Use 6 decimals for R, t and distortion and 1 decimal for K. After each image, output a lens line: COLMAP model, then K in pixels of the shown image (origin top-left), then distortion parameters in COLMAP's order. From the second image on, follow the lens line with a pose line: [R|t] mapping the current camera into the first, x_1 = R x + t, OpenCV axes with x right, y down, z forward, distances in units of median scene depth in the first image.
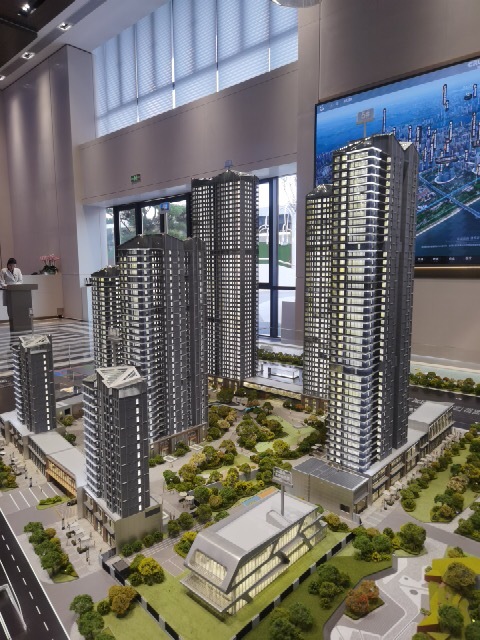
lens RADIAL K [[434.8, 0, 243.5], [0, 434.8, 321.3], [0, 0, 1]] dist [-0.007475, 0.000437]
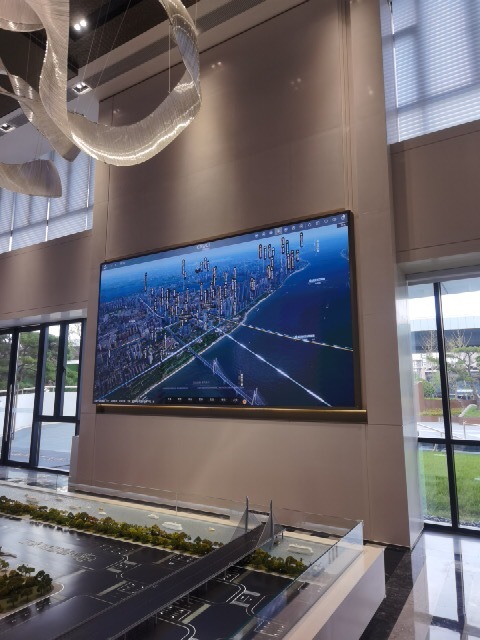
lens RADIAL K [[434.8, 0, 237.4], [0, 434.8, 315.8], [0, 0, 1]] dist [-0.007475, 0.000437]
pose [[0.986552, 0.033604, 0.159958, 0.365523], [0.011177, 0.962477, -0.271132, -0.038105], [-0.163067, 0.269273, 0.949158, -0.158640]]
